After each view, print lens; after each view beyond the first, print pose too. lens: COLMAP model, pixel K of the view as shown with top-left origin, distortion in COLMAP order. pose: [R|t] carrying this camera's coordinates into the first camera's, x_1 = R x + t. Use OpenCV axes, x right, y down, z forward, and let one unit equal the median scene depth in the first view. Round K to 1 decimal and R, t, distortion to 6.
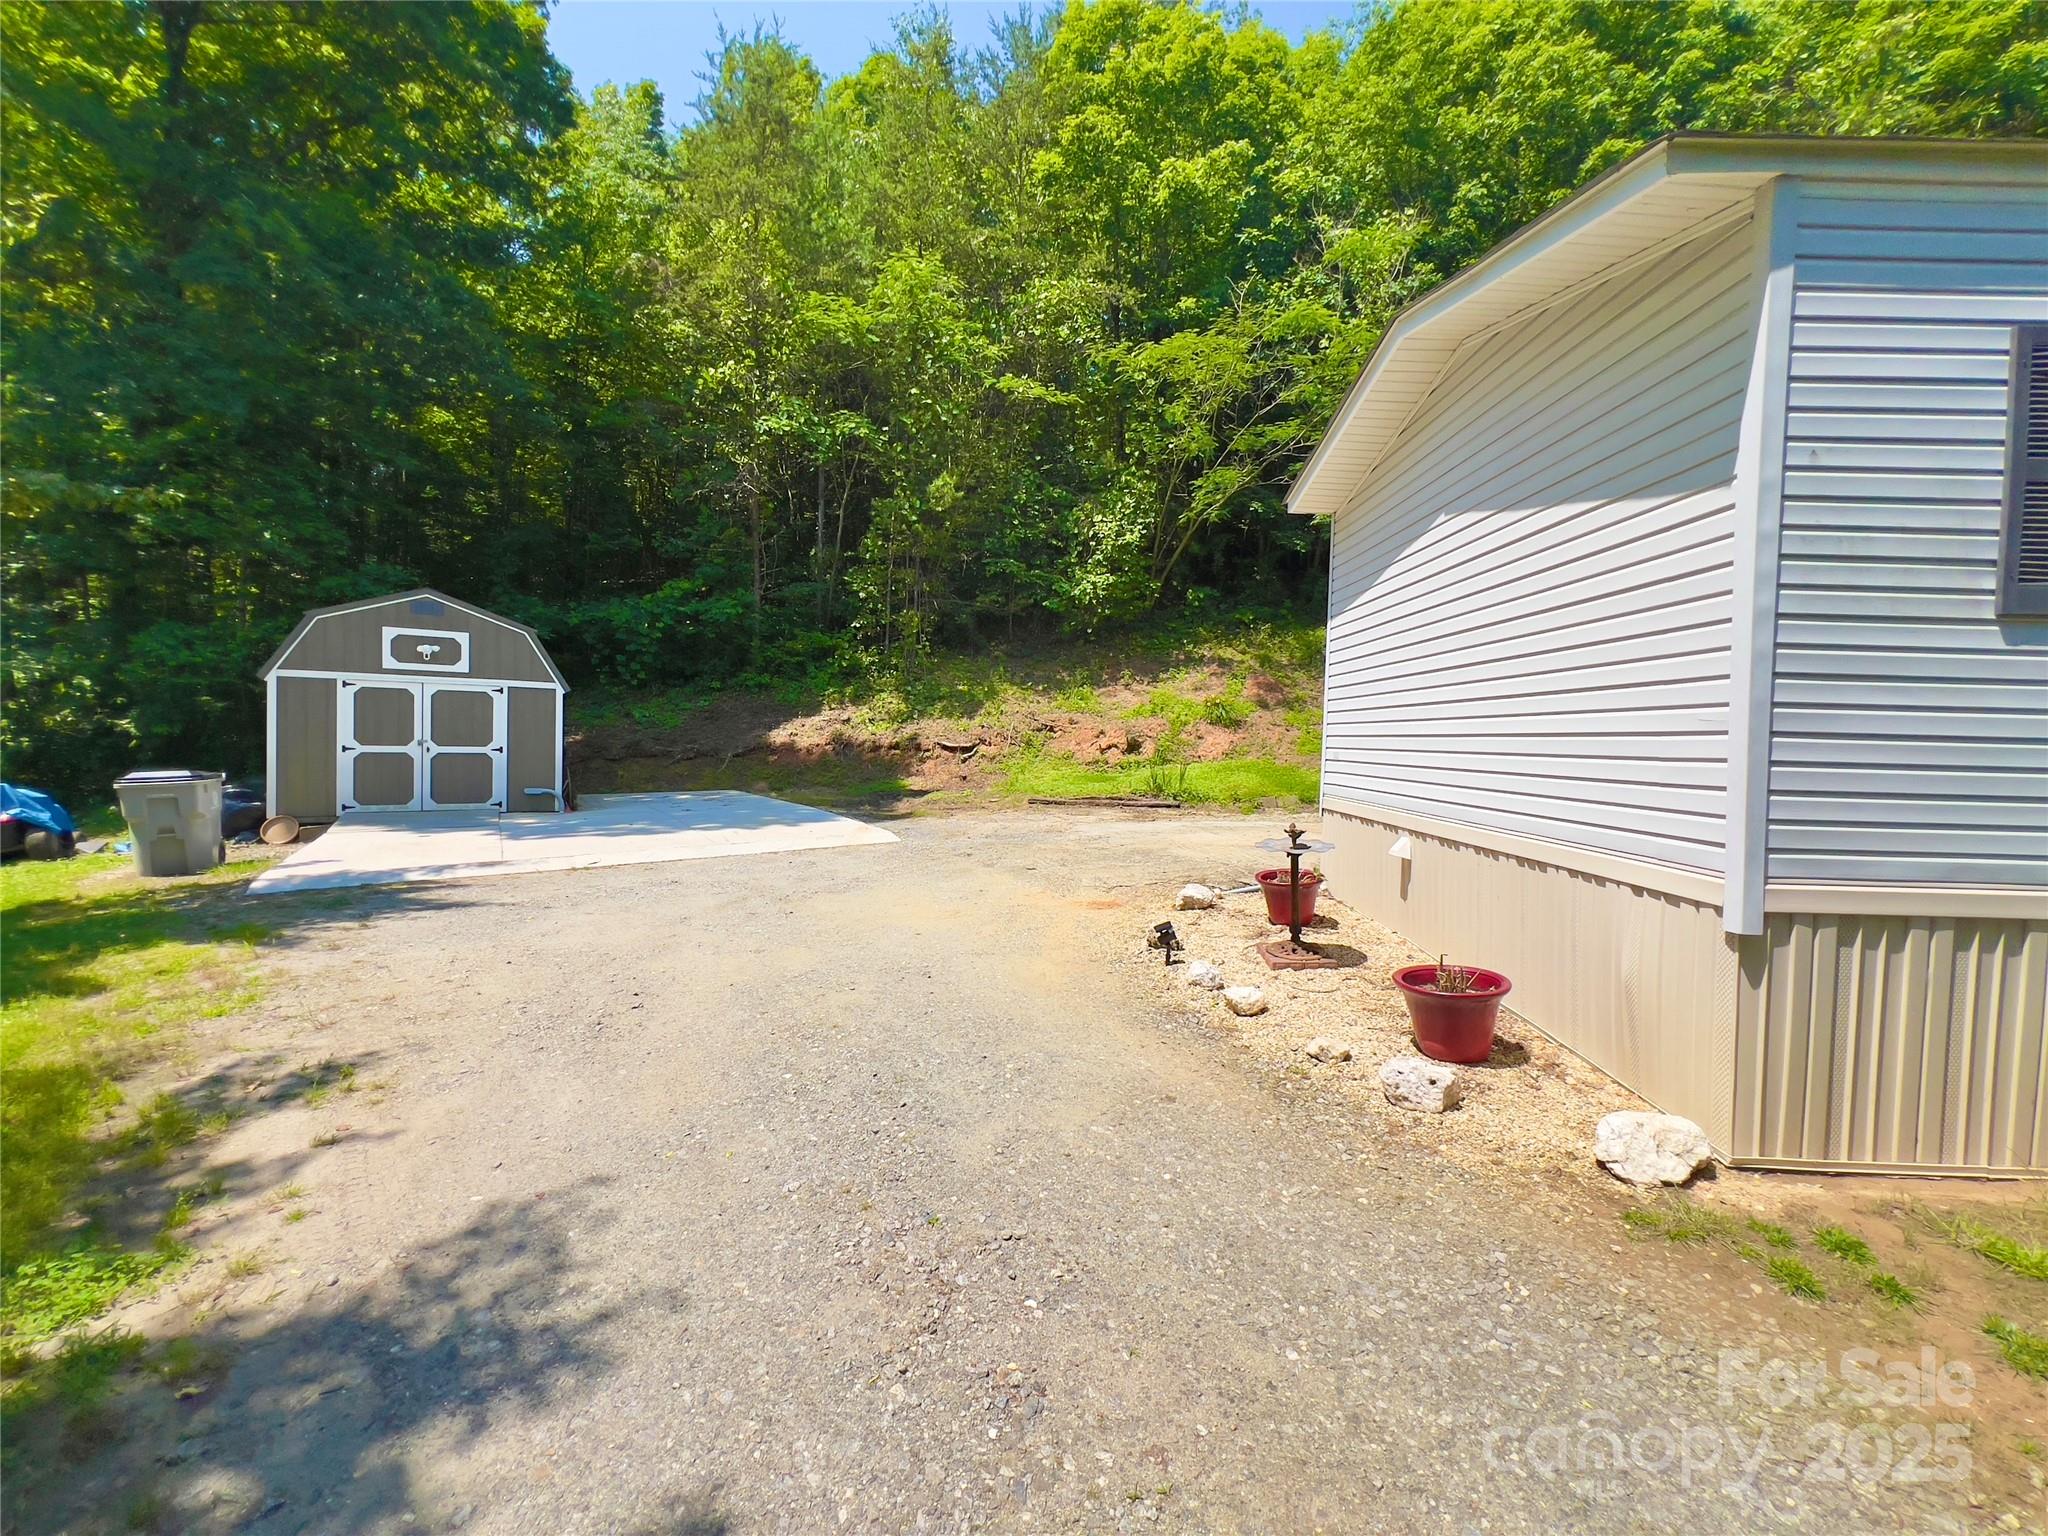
lens RADIAL K [[822.0, 0, 1027.8], [0, 822.0, 767.6], [0, 0, 1]] dist [-0.004036, 0.001493]
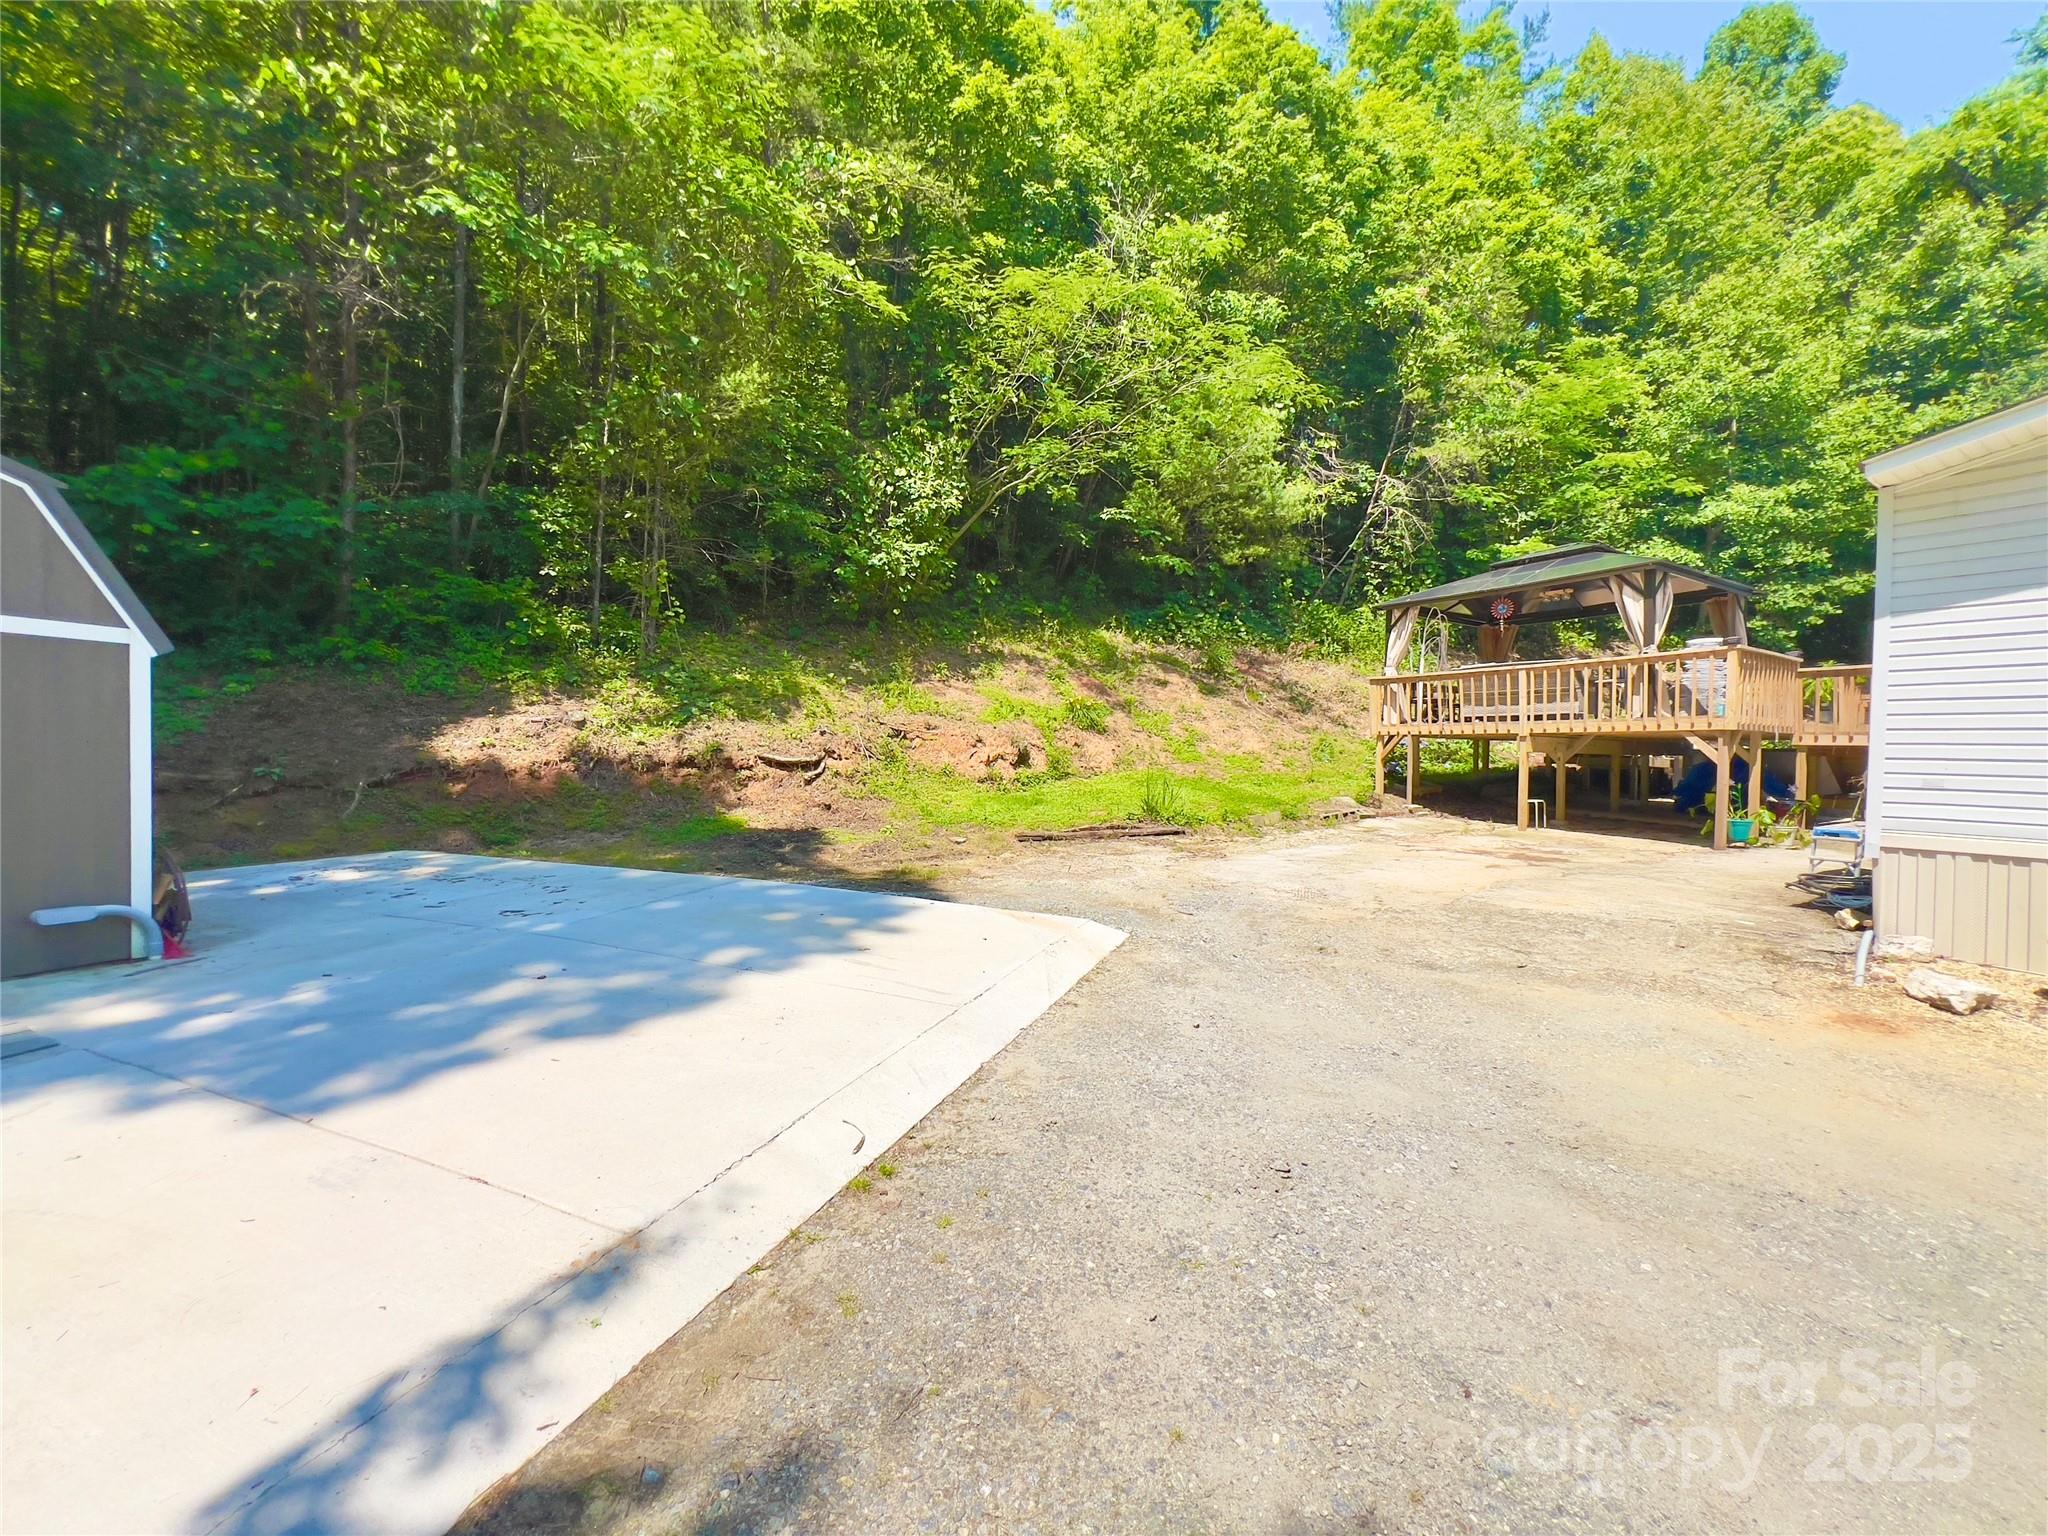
lens RADIAL K [[822.0, 0, 1019.2], [0, 822.0, 763.2], [0, 0, 1]] dist [-0.004036, 0.001493]
pose [[0.827130, -0.021272, 0.561608, -0.300039], [0.023255, 0.999723, 0.003616, -0.020957], [-0.561529, 0.010069, 0.827396, 0.298186]]
